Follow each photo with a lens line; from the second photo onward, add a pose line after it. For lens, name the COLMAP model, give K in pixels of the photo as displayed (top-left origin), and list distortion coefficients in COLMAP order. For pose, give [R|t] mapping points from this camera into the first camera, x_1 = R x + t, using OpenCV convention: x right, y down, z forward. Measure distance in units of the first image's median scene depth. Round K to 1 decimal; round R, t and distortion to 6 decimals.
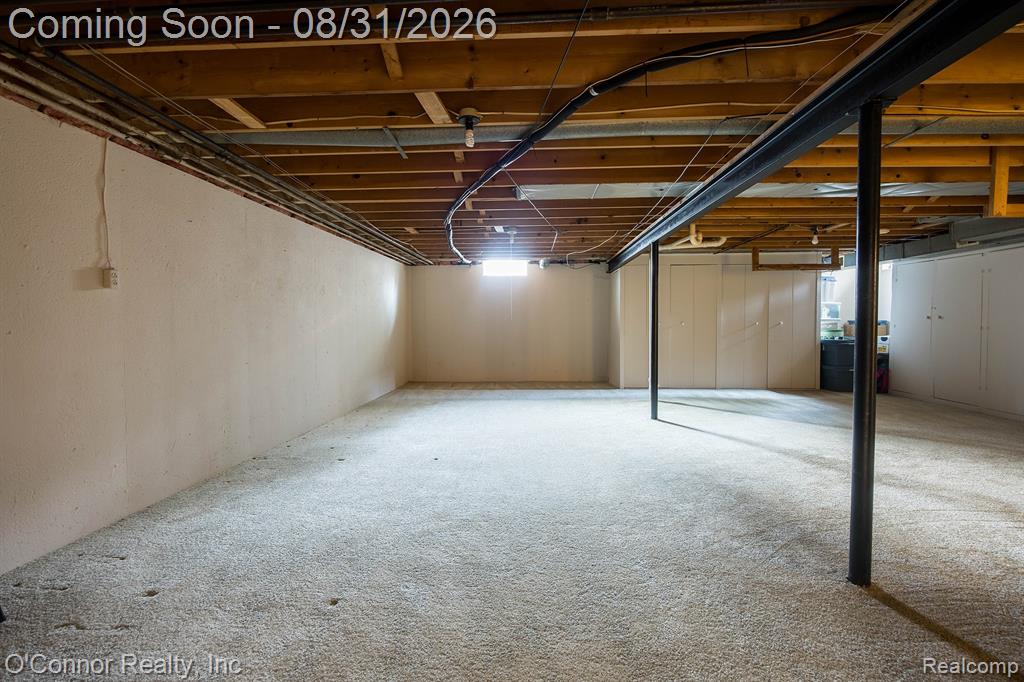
lens RADIAL K [[488.2, 0, 508.3], [0, 488.2, 340.4], [0, 0, 1]] dist [-0.013030, 0.000028]
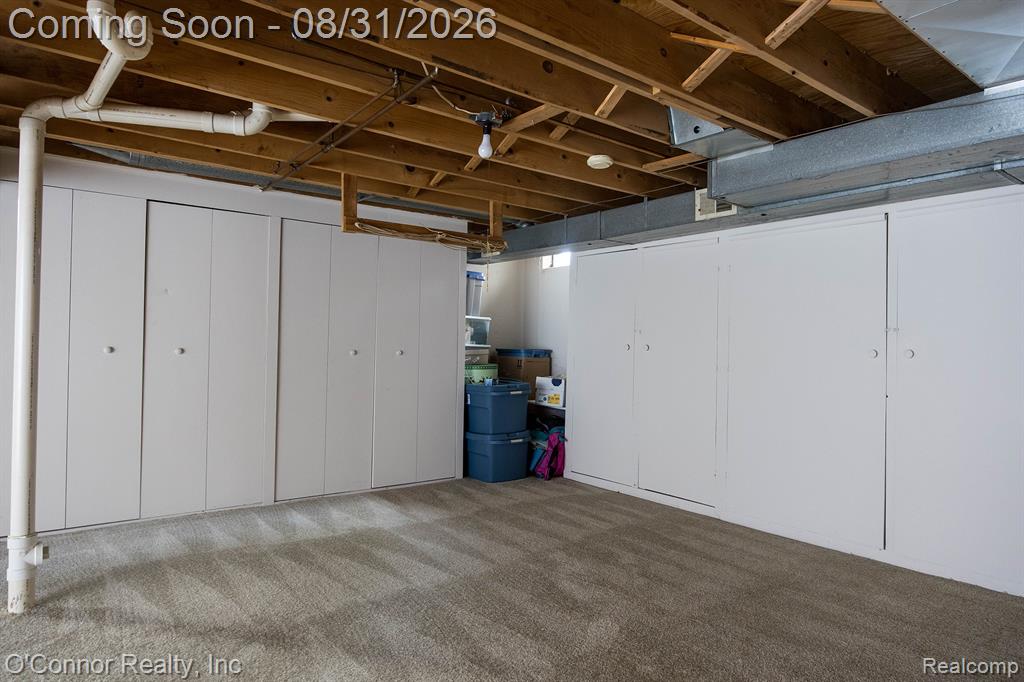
lens RADIAL K [[618.8, 0, 518.4], [0, 618.8, 342.1], [0, 0, 1]] dist [-0.003548, -0.000390]
pose [[0.752615, 0.022675, 0.658071, 0.265186], [0.003773, 0.999242, -0.038745, -0.023984], [-0.658450, 0.031643, 0.751959, 0.496339]]
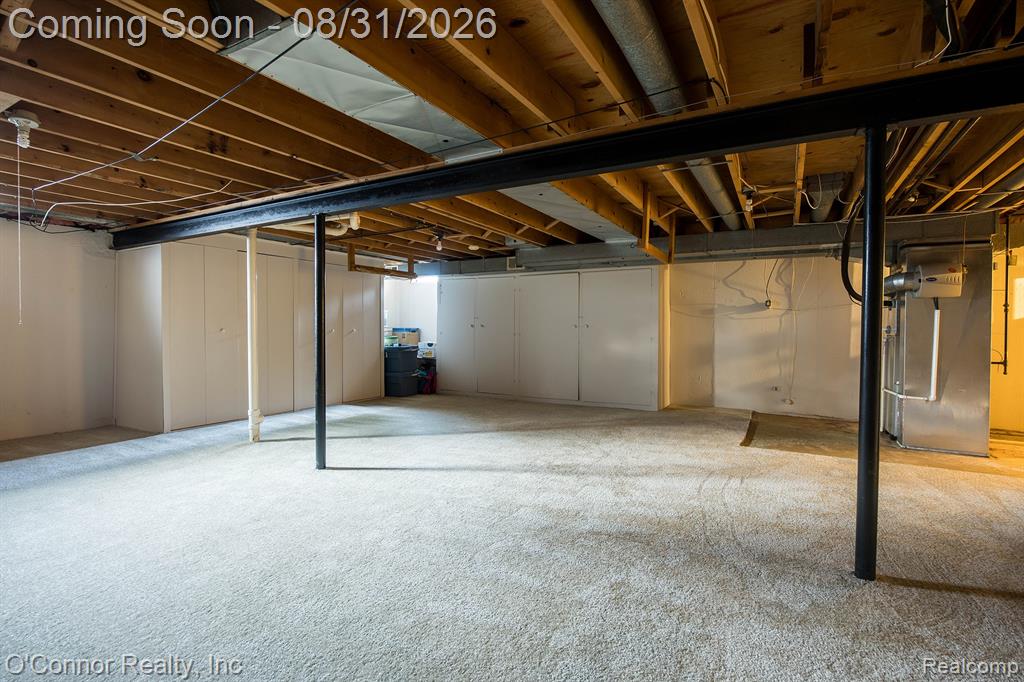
lens RADIAL K [[488.2, 0, 514.9], [0, 488.2, 338.5], [0, 0, 1]] dist [-0.013030, 0.000028]
pose [[0.438655, -0.012195, 0.898573, -0.156961], [0.030738, 0.999526, -0.001441, -0.010493], [-0.898129, 0.028253, 0.438823, 0.351505]]
